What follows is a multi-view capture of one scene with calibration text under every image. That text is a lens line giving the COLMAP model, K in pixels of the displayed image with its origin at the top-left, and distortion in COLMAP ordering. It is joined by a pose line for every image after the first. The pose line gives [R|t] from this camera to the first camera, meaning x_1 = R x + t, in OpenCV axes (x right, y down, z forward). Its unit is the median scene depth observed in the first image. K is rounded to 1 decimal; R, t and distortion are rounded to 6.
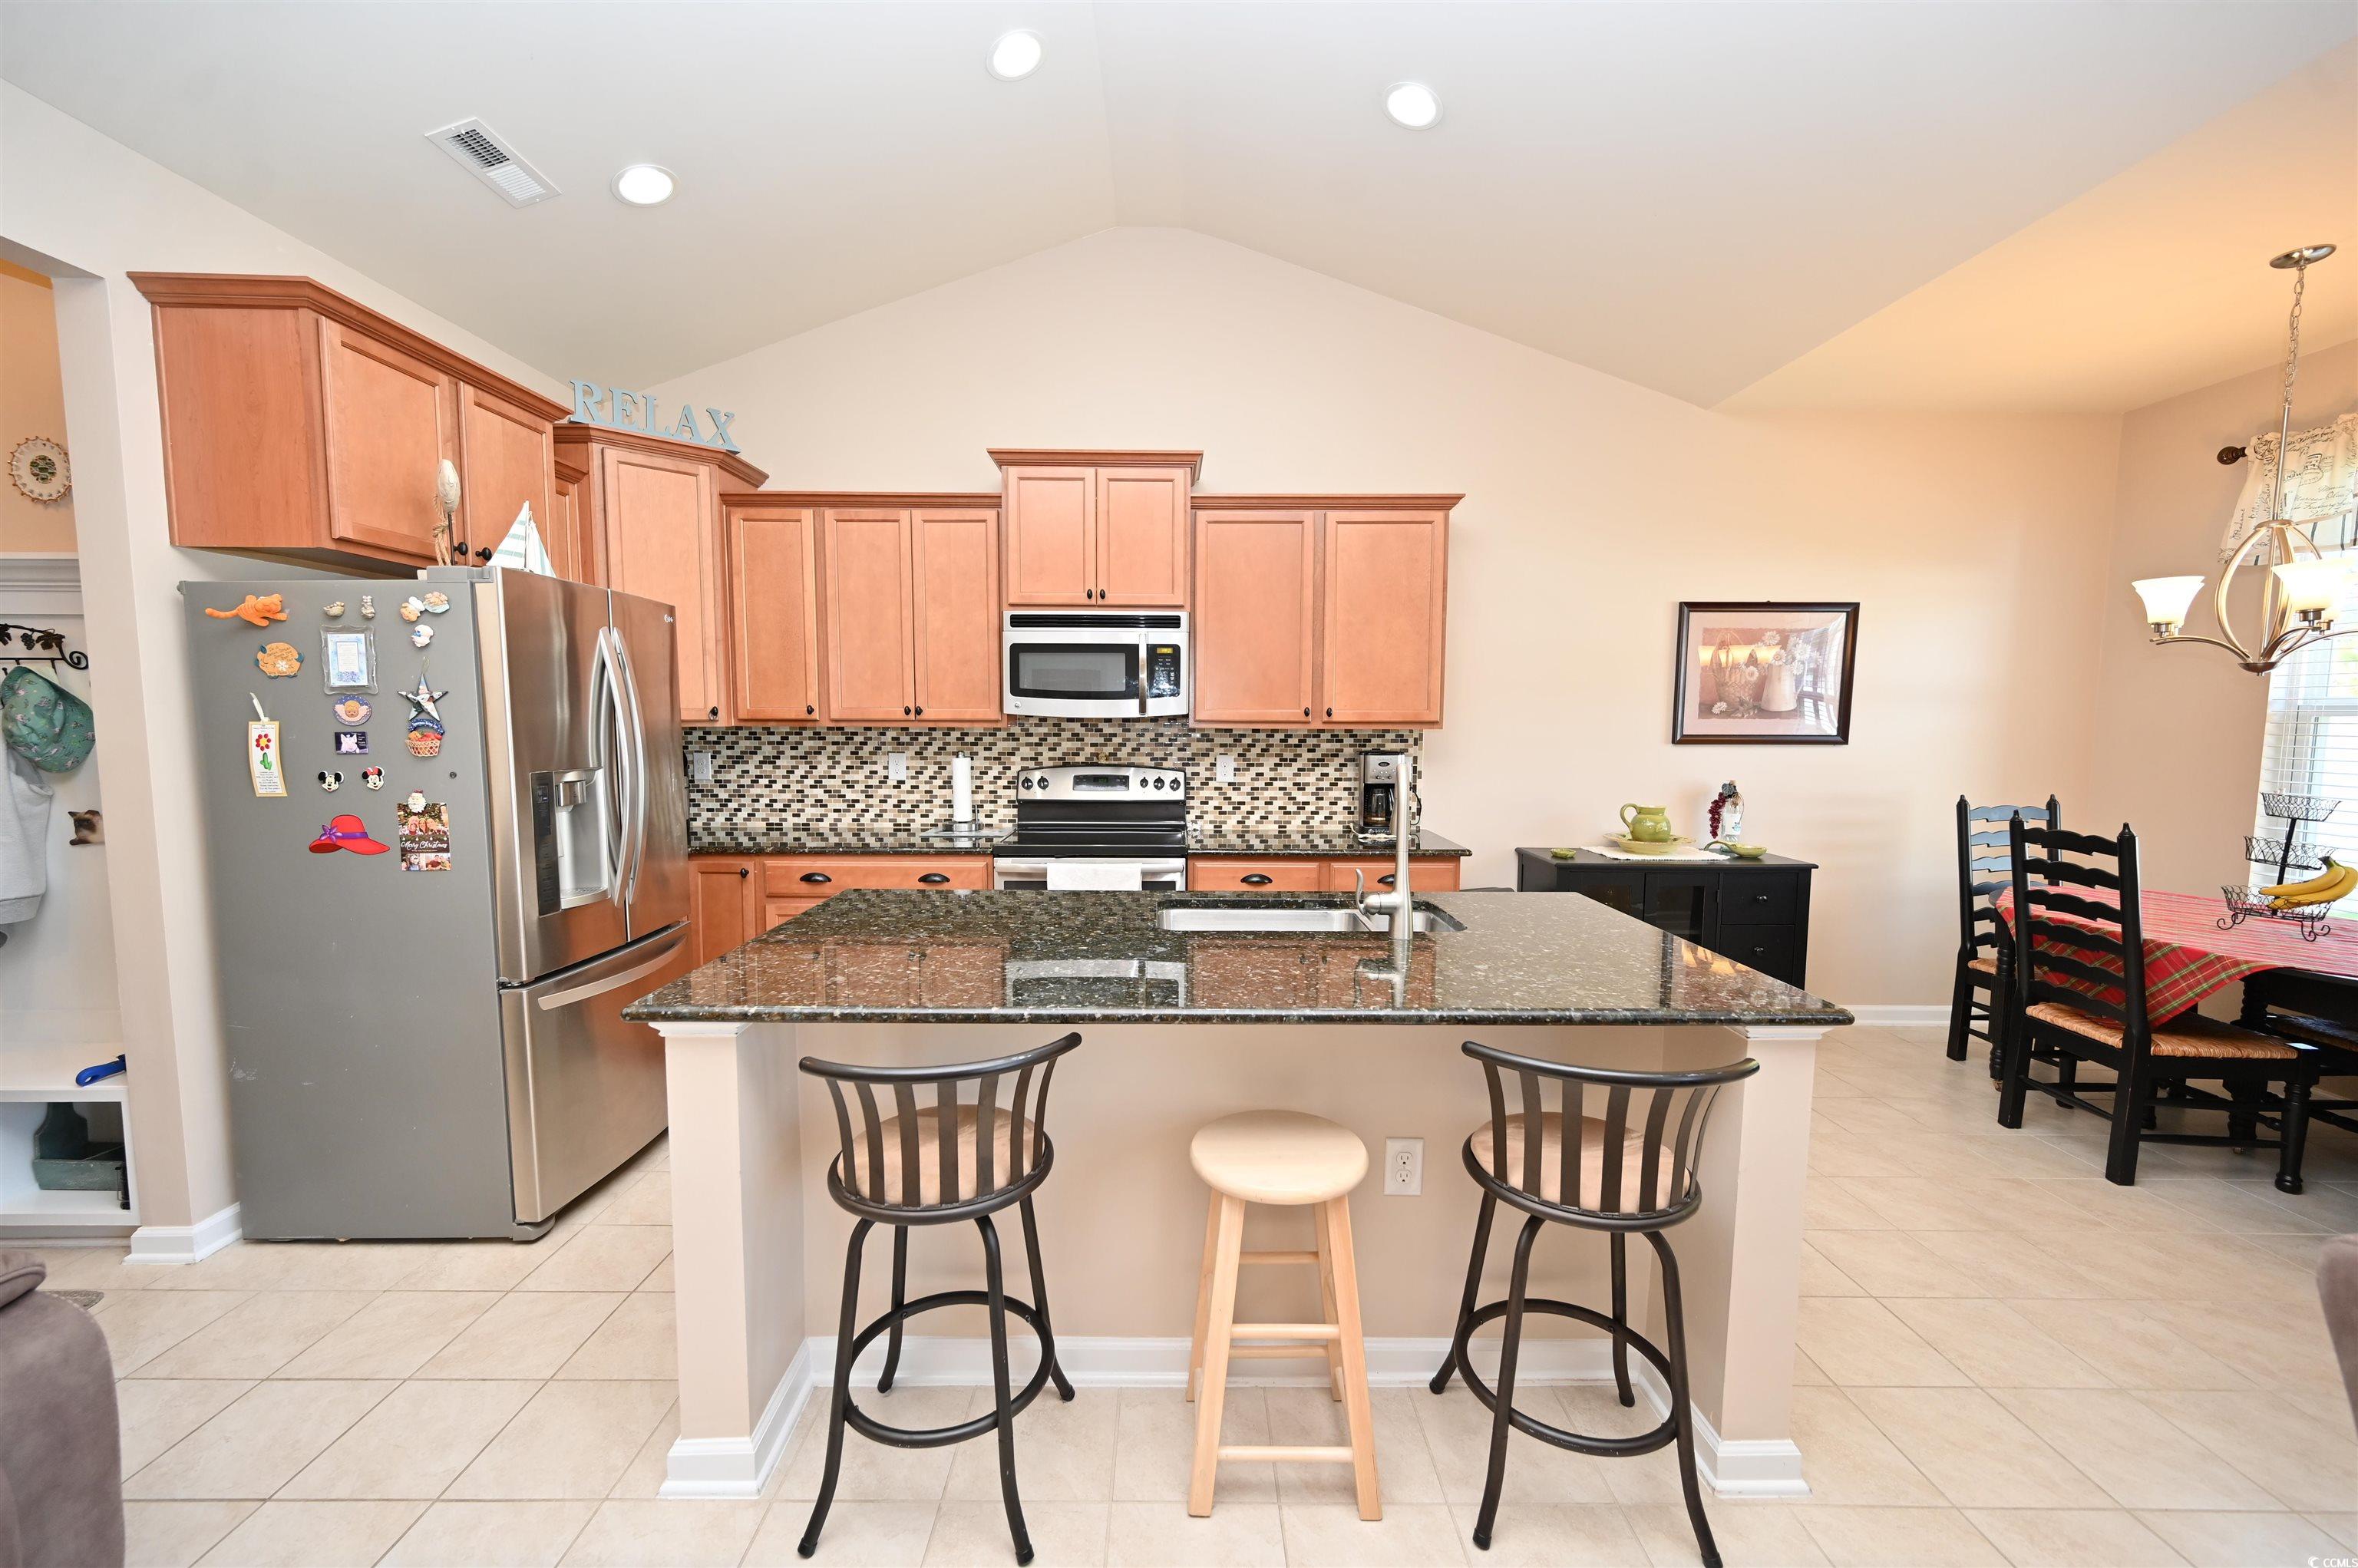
lens RADIAL K [[931.7, 0, 1177.1], [0, 931.7, 790.6], [0, 0, 1]] dist [0.001720, -0.000106]
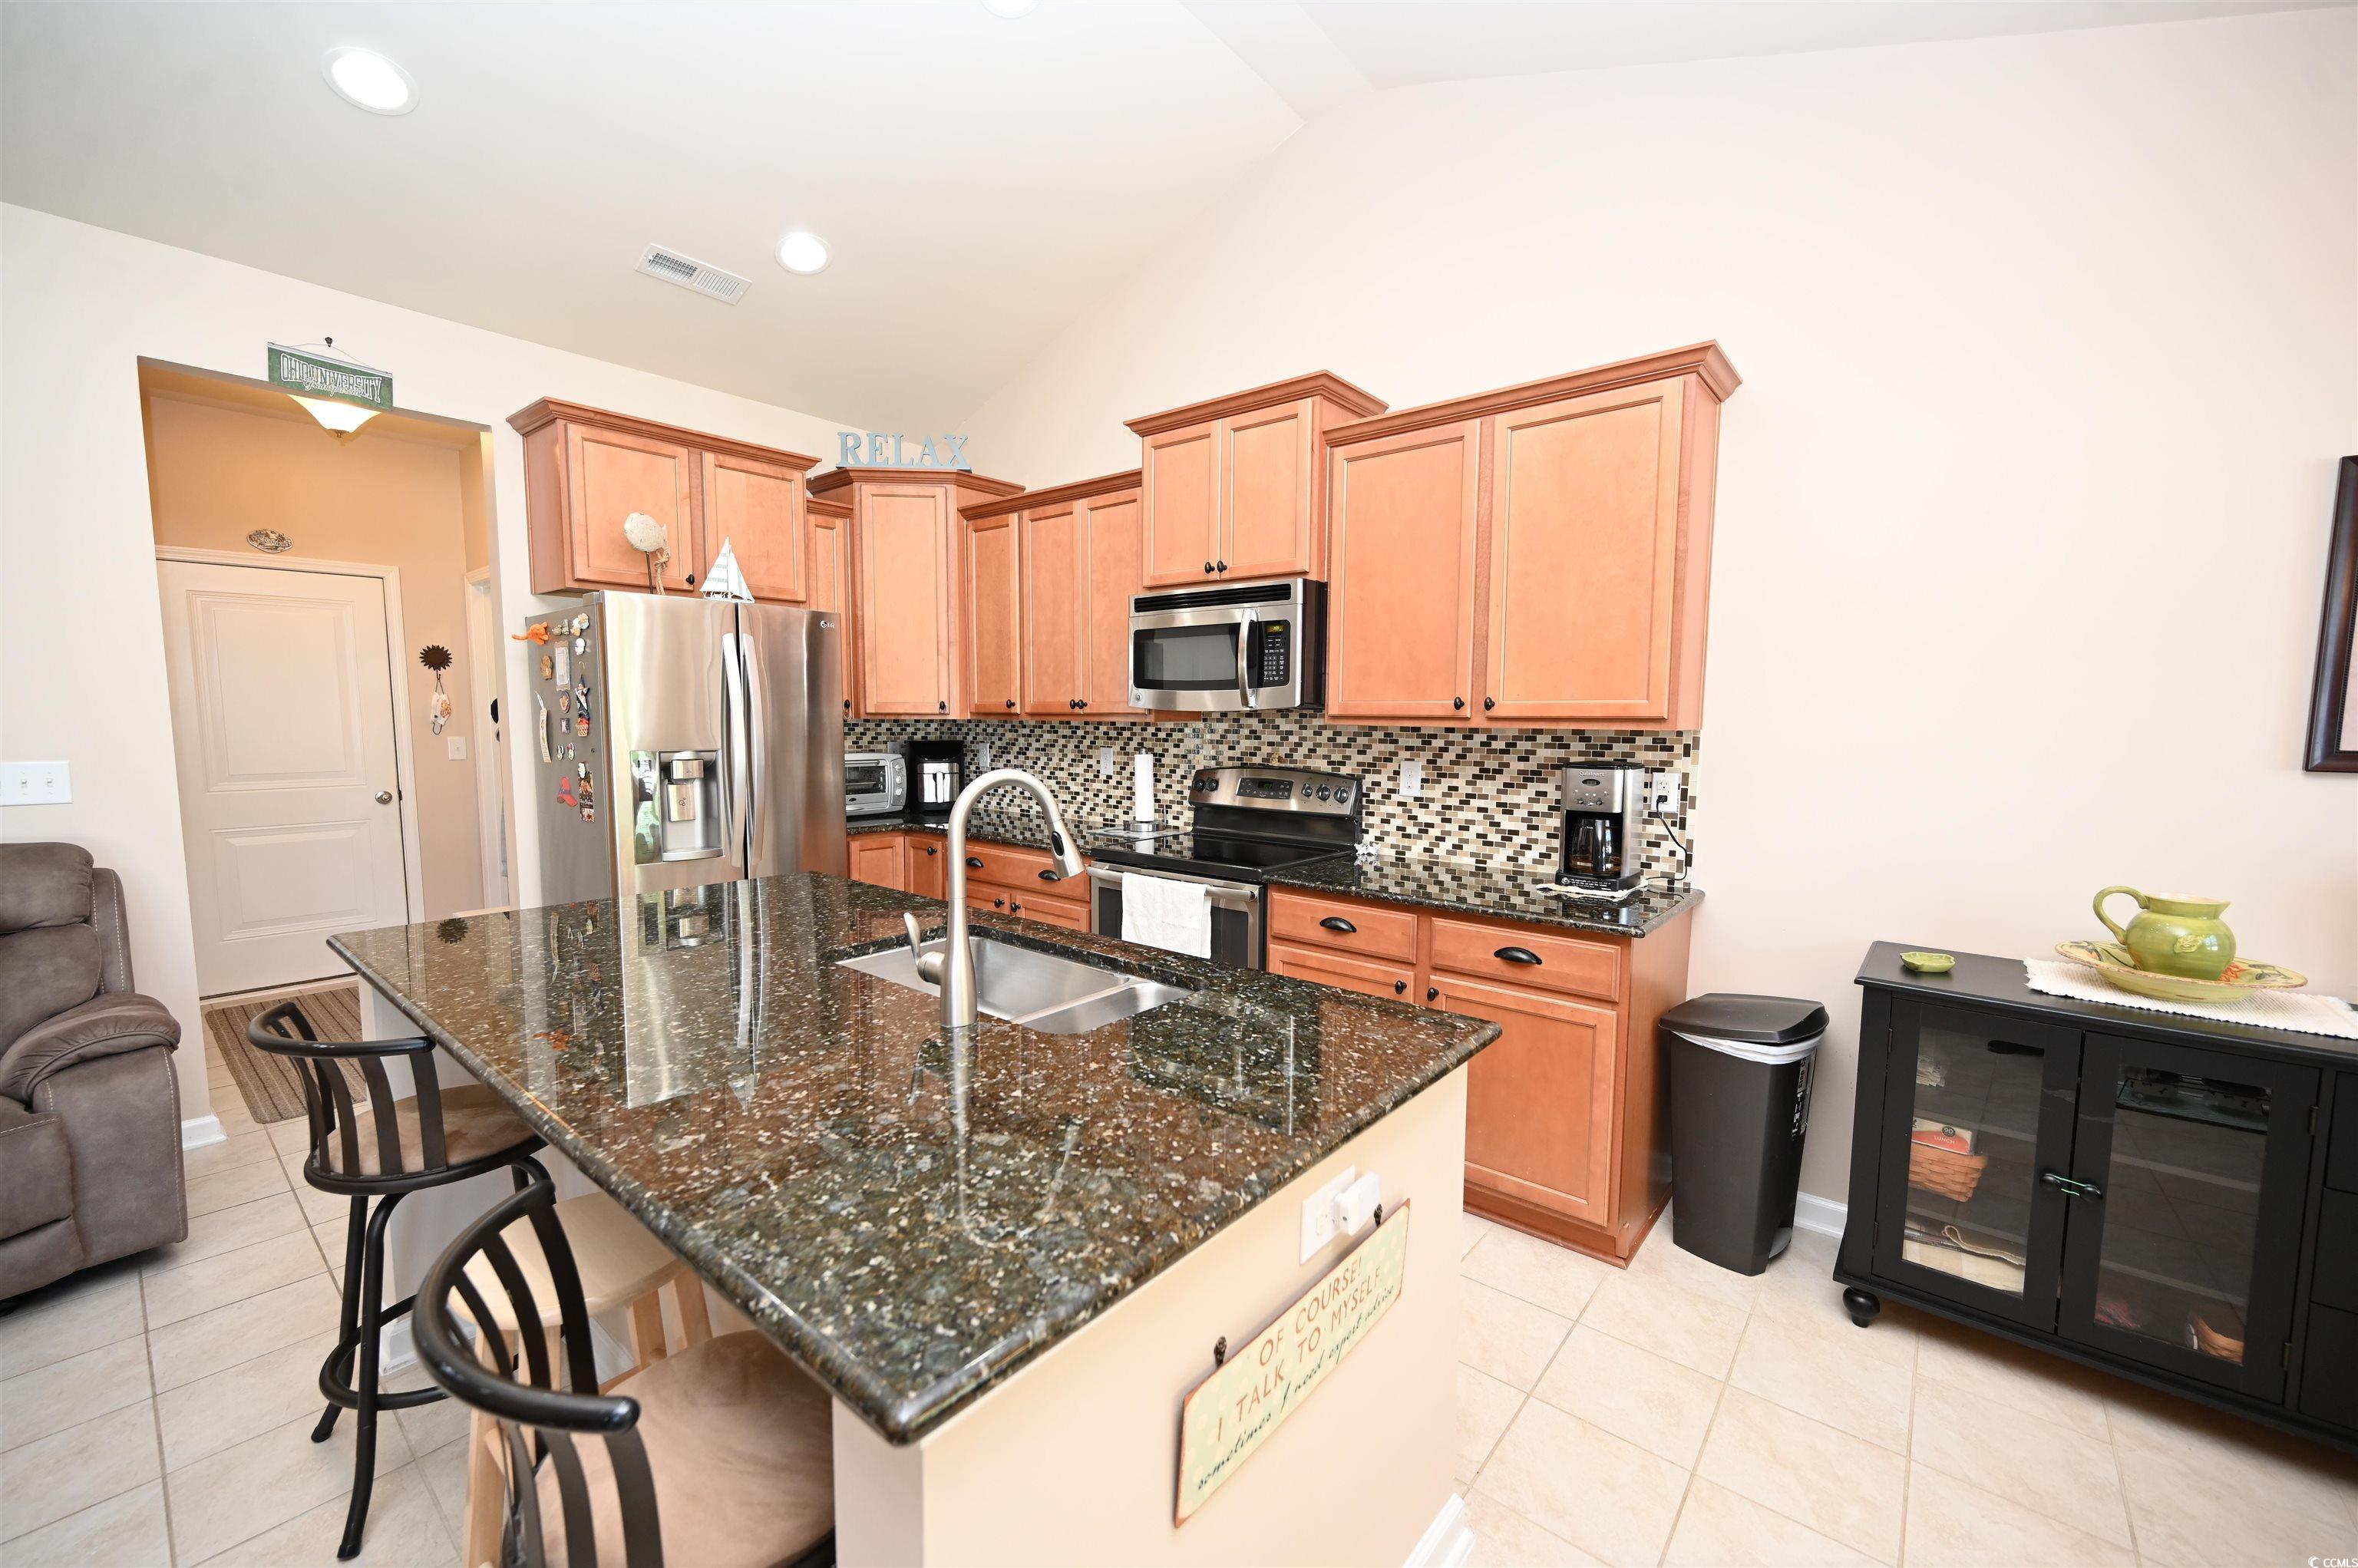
lens RADIAL K [[931.7, 0, 1186.1], [0, 931.7, 798.7], [0, 0, 1]] dist [0.001720, -0.000106]
pose [[0.766711, 0.060572, -0.639129, 0.404035], [-0.055920, 0.998056, 0.027506, -0.018022], [0.639553, 0.014651, 0.768608, 0.290153]]
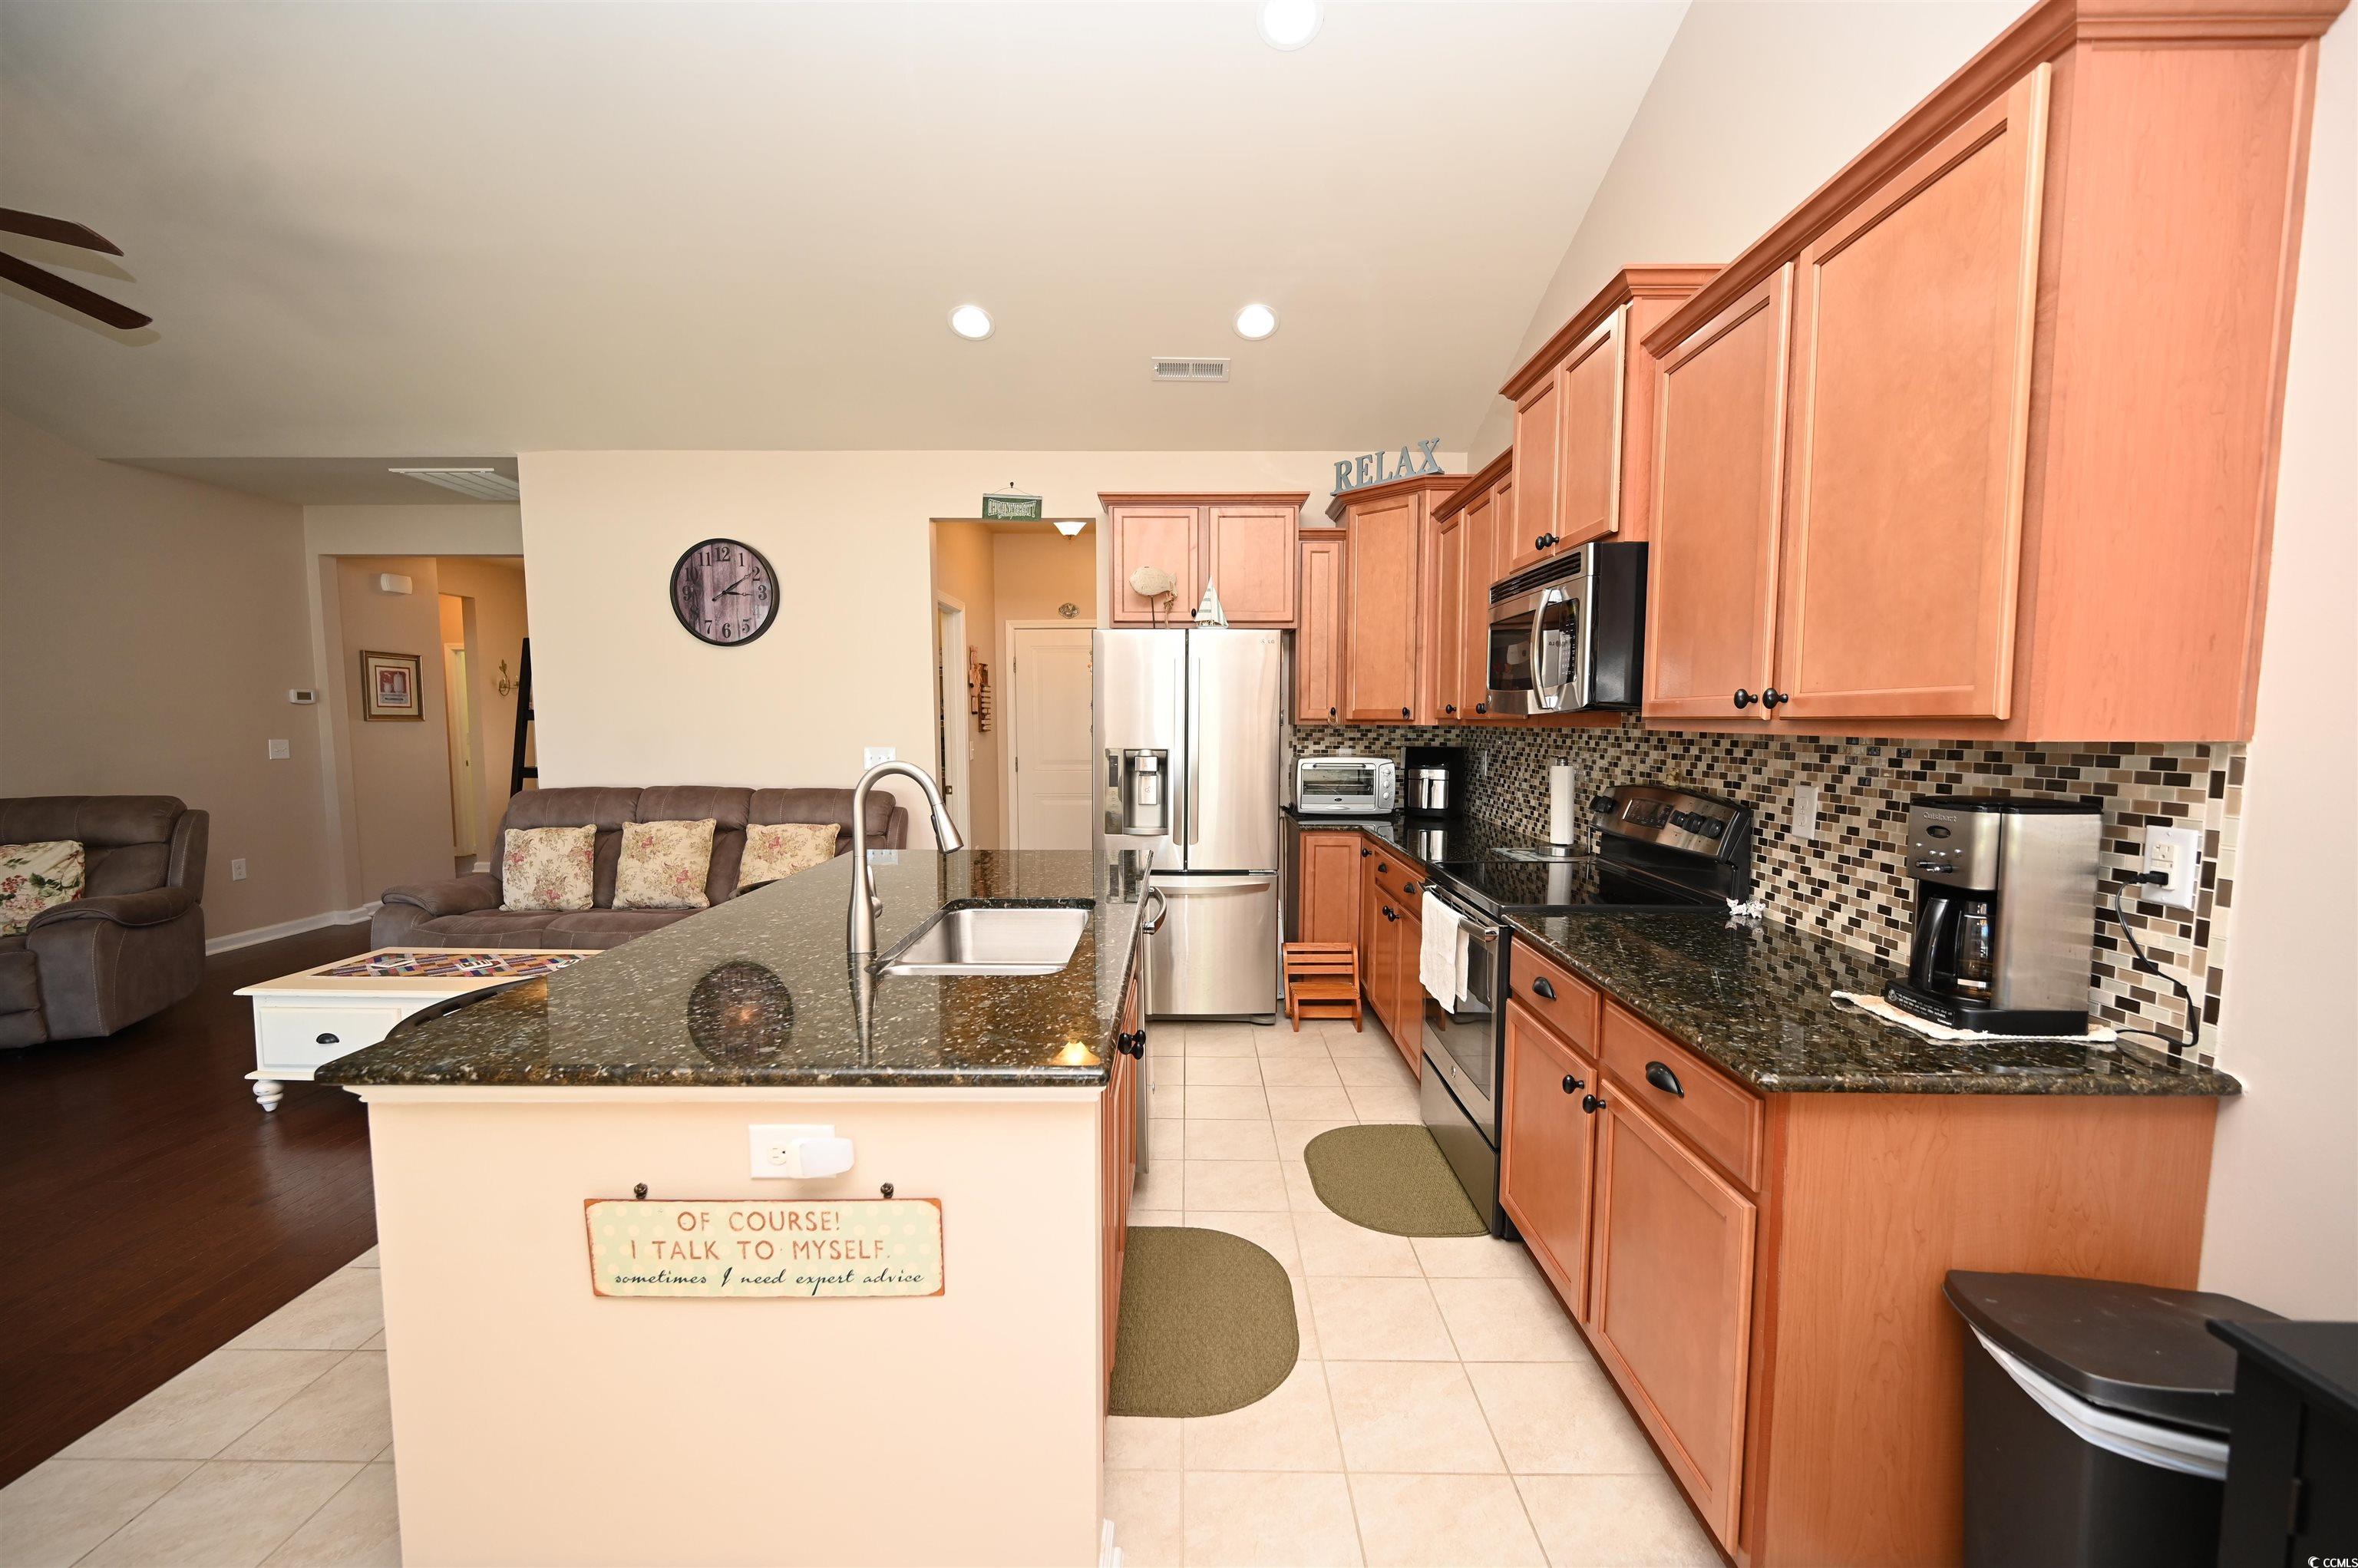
lens RADIAL K [[931.7, 0, 1177.4], [0, 931.7, 792.9], [0, 0, 1]] dist [0.001720, -0.000106]
pose [[-0.010661, 0.076544, -0.997009, 0.572191], [-0.081641, 0.993670, 0.077161, -0.045764], [0.996605, 0.082219, -0.004345, 0.656224]]
